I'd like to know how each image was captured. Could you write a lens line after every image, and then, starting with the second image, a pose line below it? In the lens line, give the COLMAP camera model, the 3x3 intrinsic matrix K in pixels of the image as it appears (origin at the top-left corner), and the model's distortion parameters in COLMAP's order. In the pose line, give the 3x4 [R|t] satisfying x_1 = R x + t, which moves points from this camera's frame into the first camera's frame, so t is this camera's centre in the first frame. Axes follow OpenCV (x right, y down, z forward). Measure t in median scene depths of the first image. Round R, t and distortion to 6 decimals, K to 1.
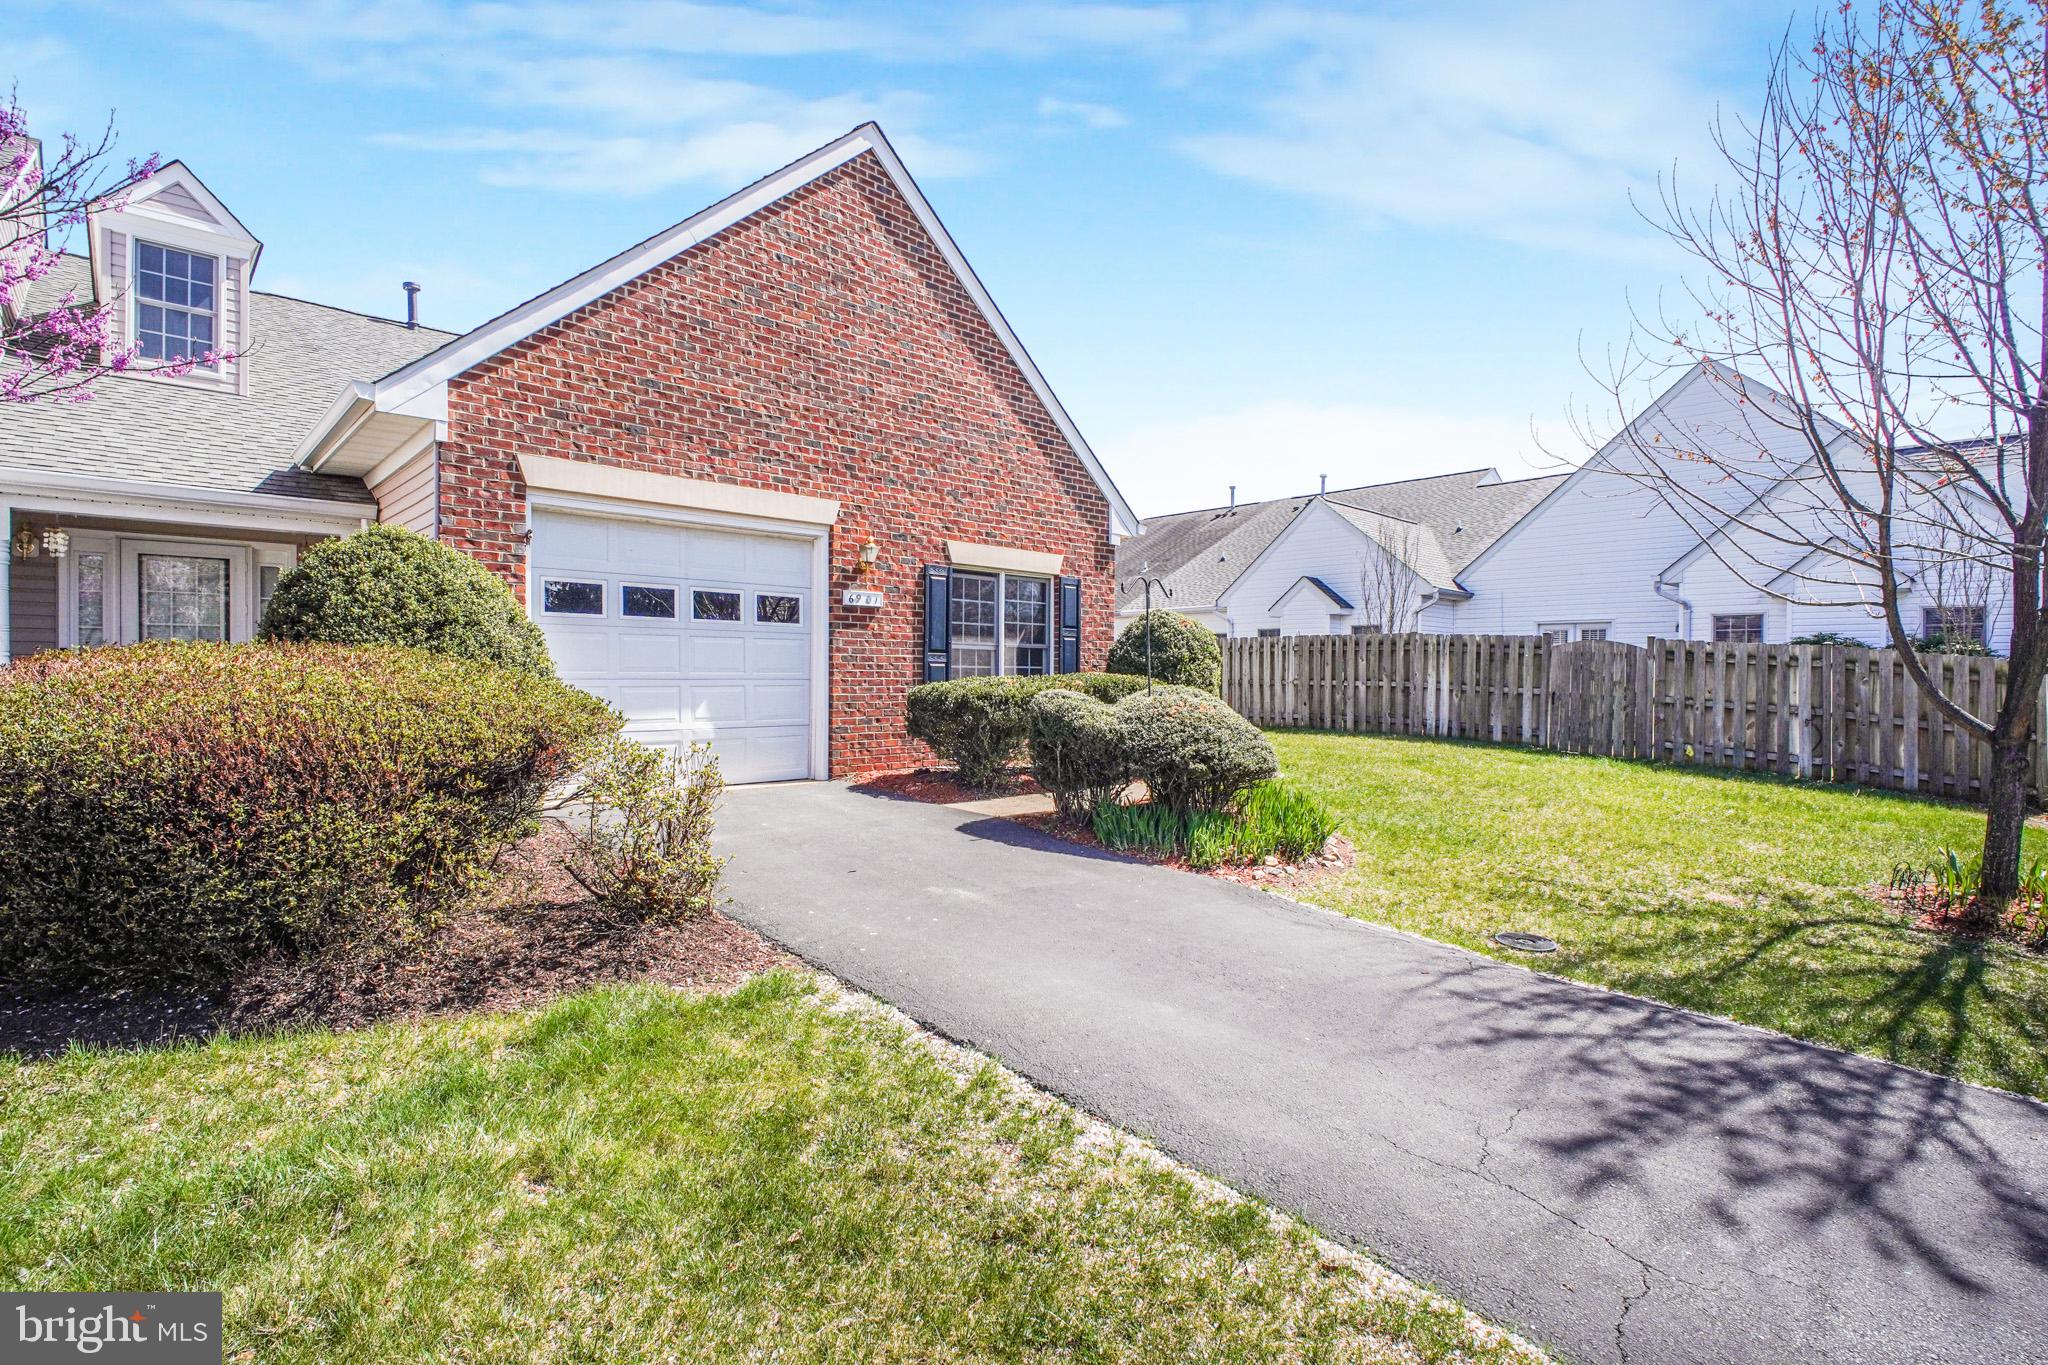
lens RADIAL K [[955.5, 0, 1029.7], [0, 955.5, 681.2], [0, 0, 1]] dist [0.002490, -0.005318]
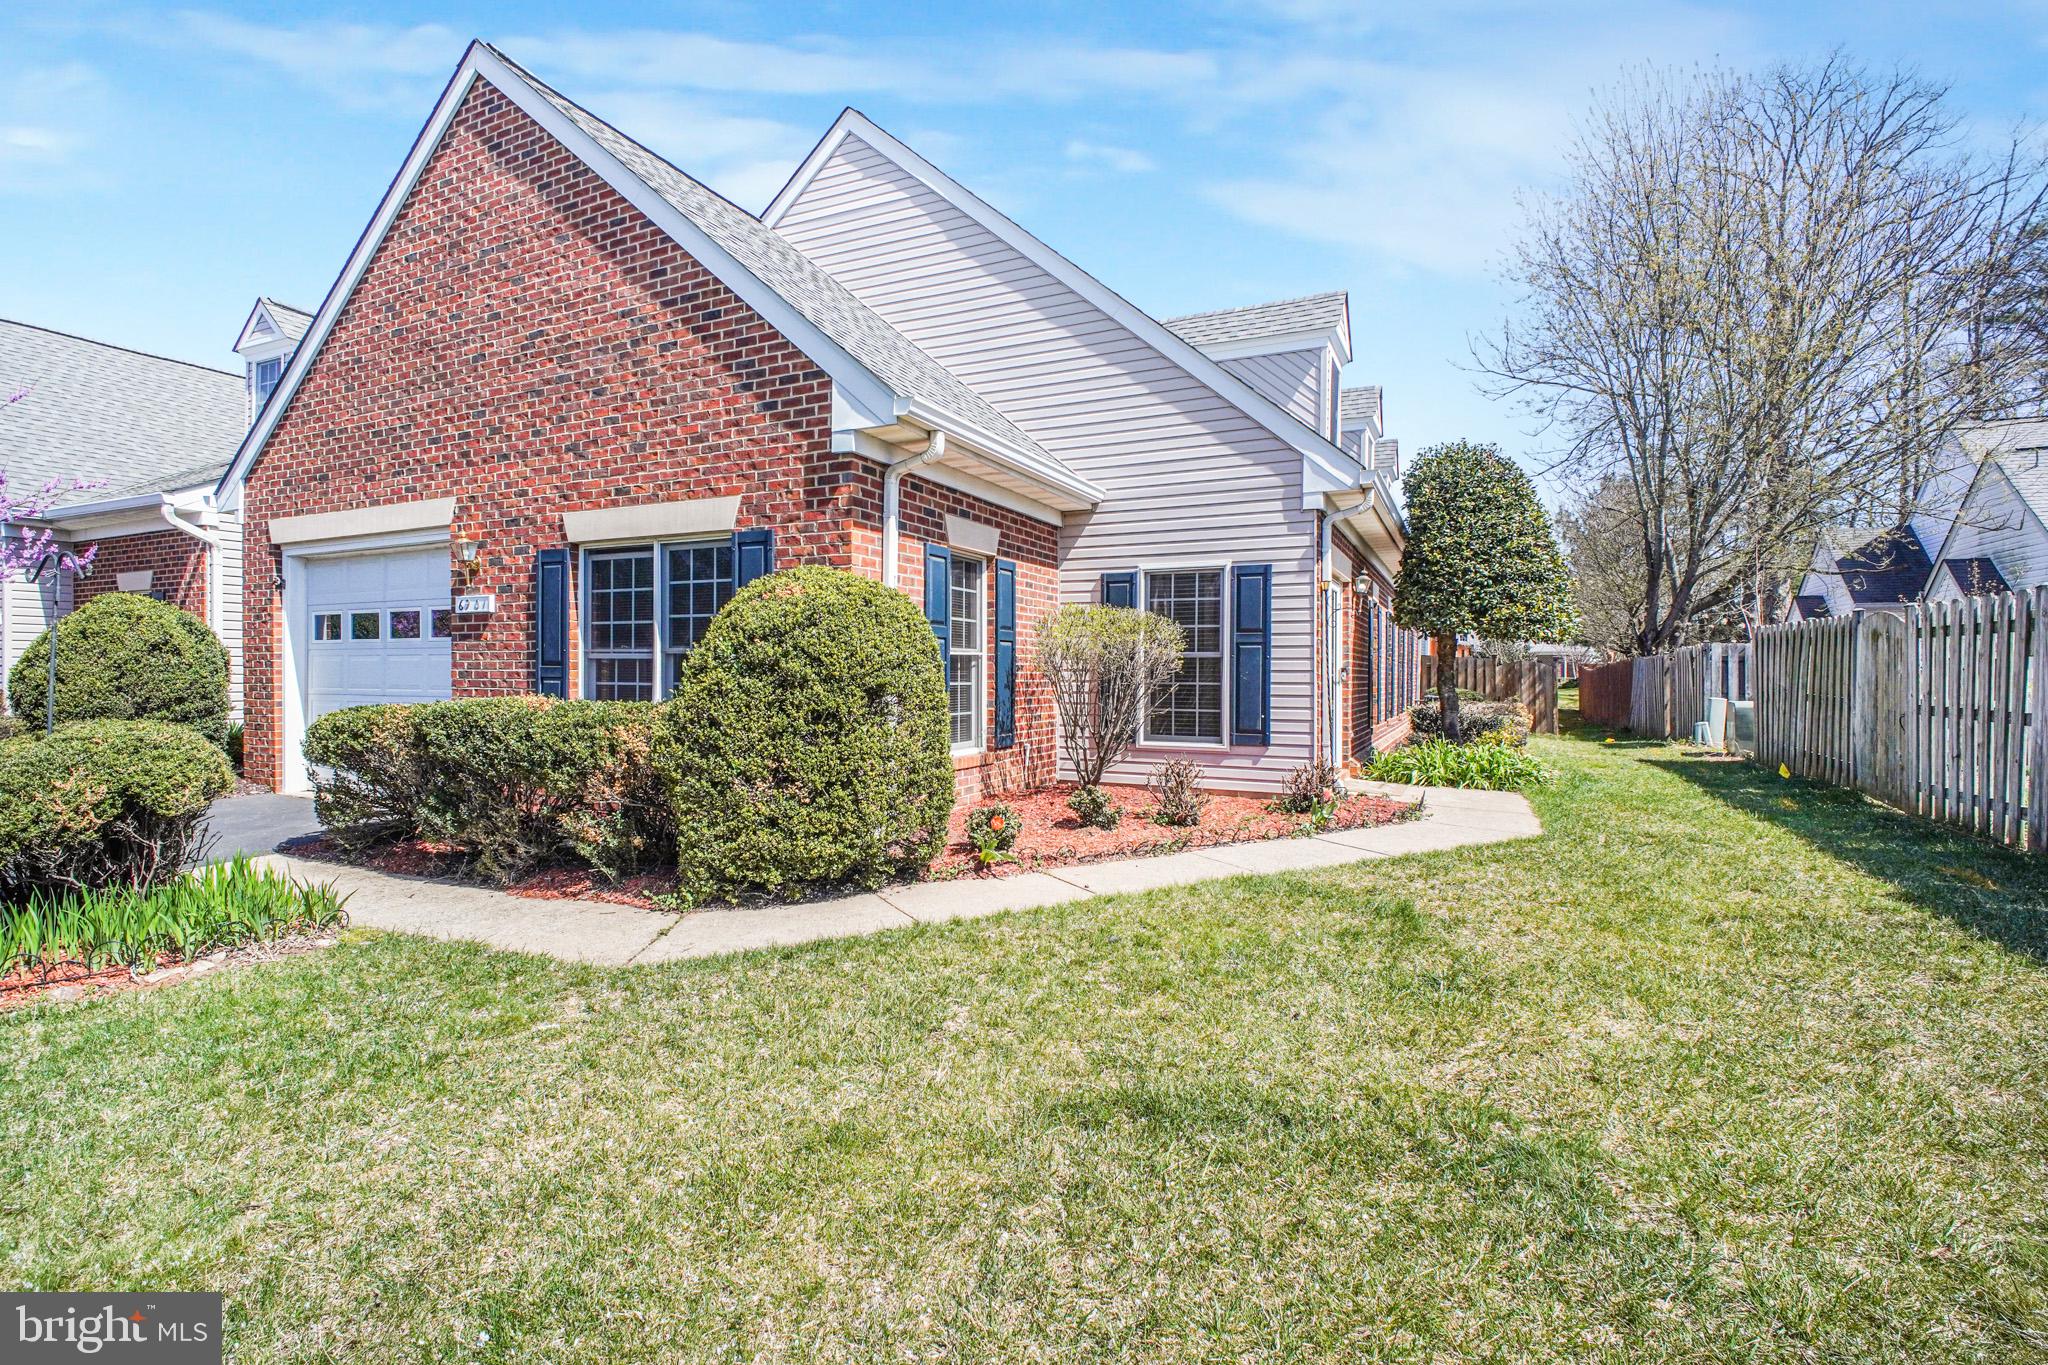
lens RADIAL K [[955.5, 0, 1037.5], [0, 955.5, 671.7], [0, 0, 1]] dist [0.002490, -0.005318]
pose [[0.337792, -0.002983, -0.941216, 0.827741], [-0.006369, 0.999965, -0.005455, -0.025862], [0.941199, 0.007838, 0.337761, 1.232982]]
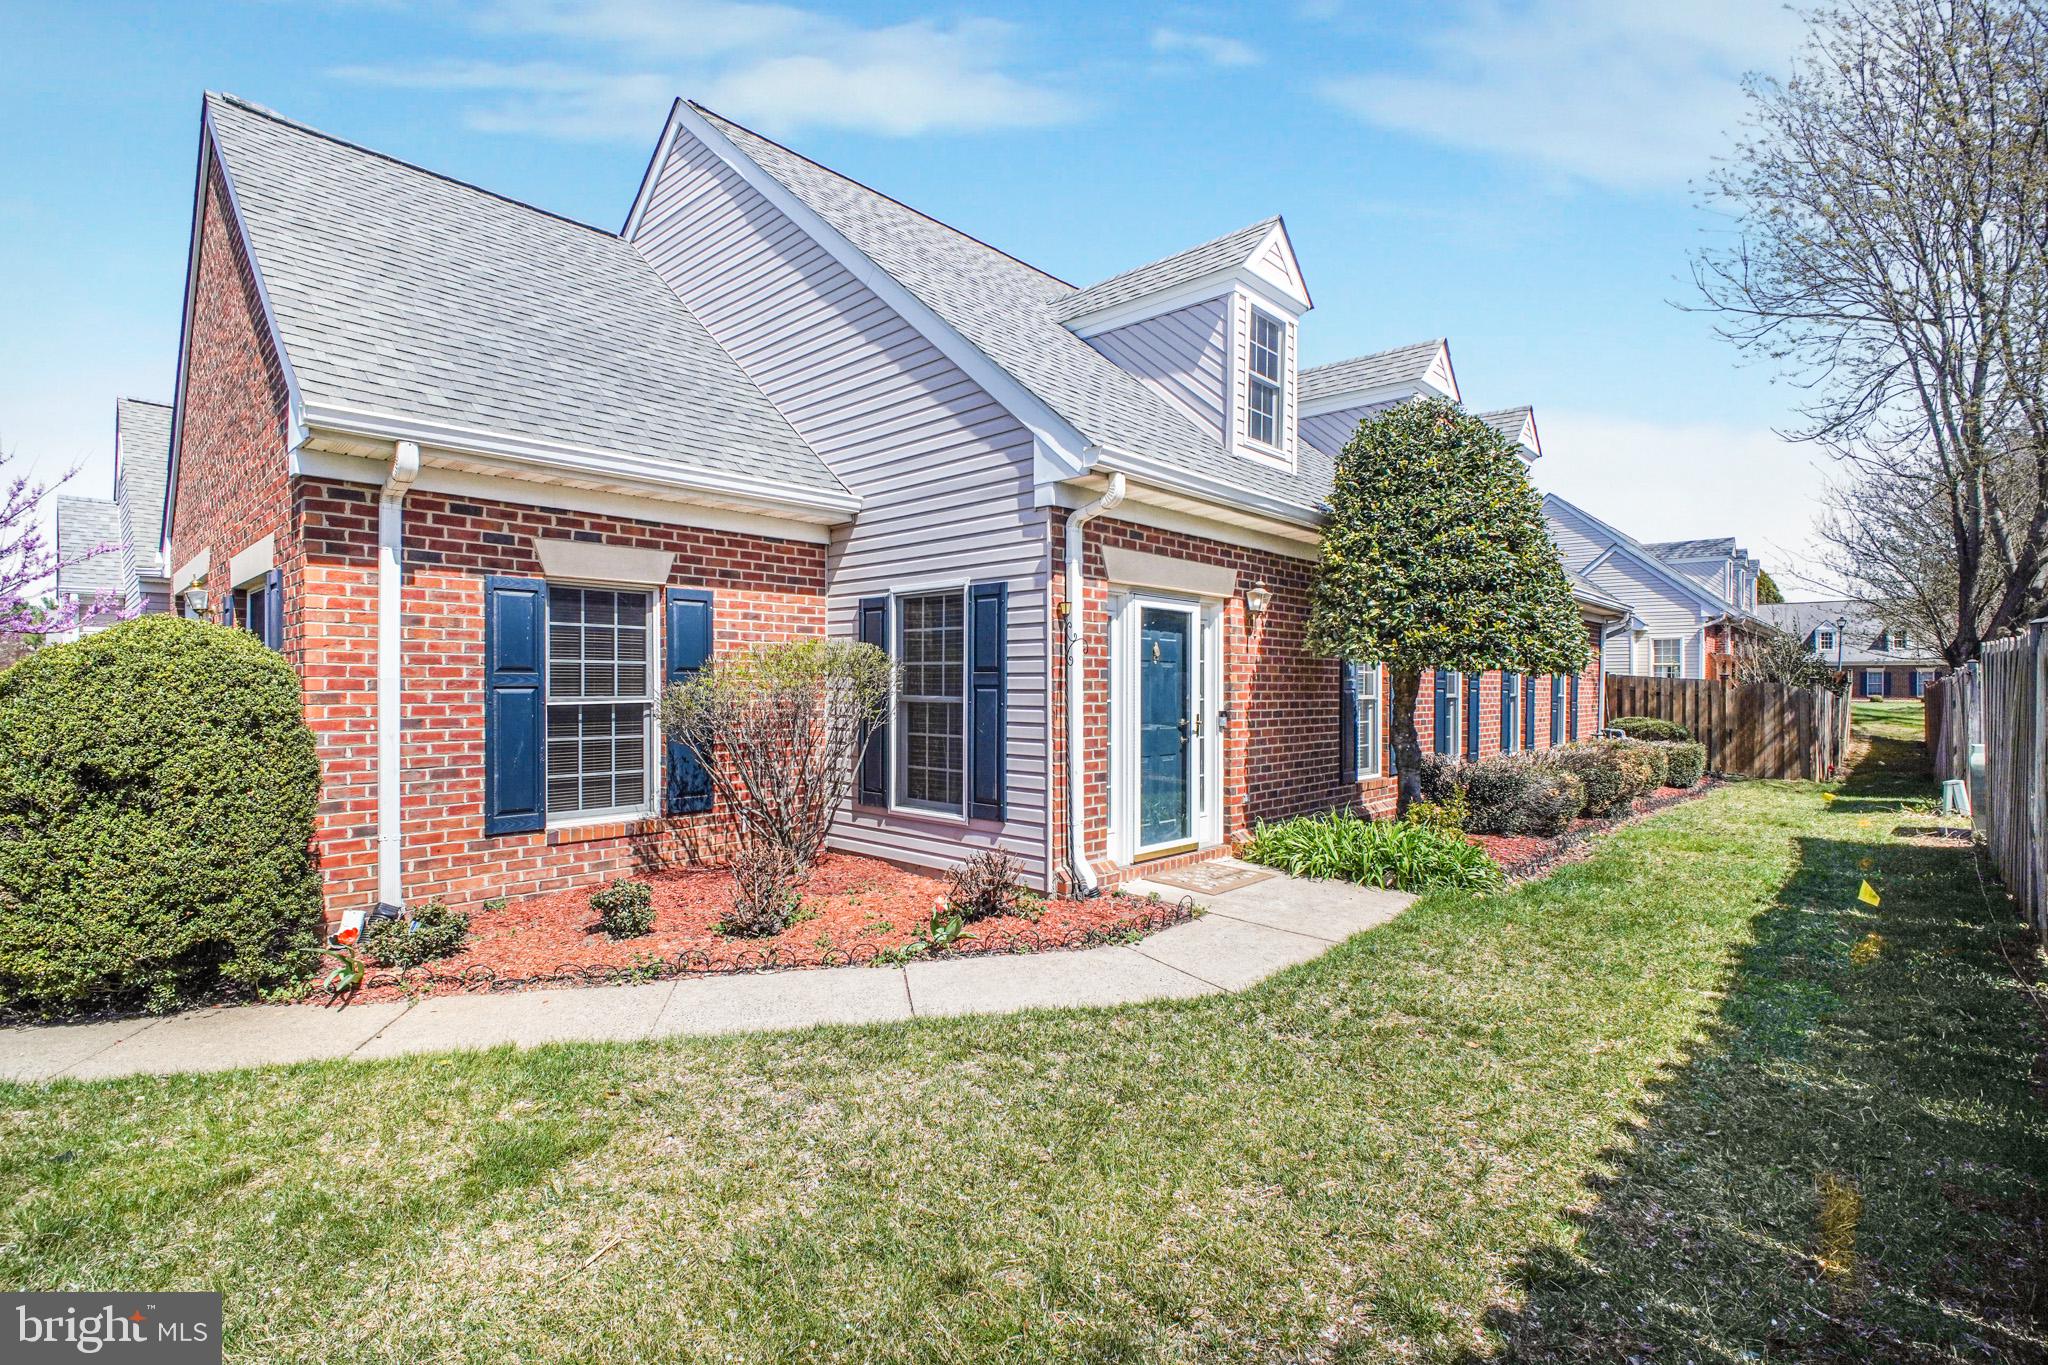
lens RADIAL K [[955.5, 0, 1039.5], [0, 955.5, 673.3], [0, 0, 1]] dist [0.002490, -0.005318]
pose [[0.041332, -0.015326, -0.999028, 0.733056], [-0.004283, 0.999870, -0.015516, -0.058732], [0.999136, 0.004921, 0.041261, 1.756690]]
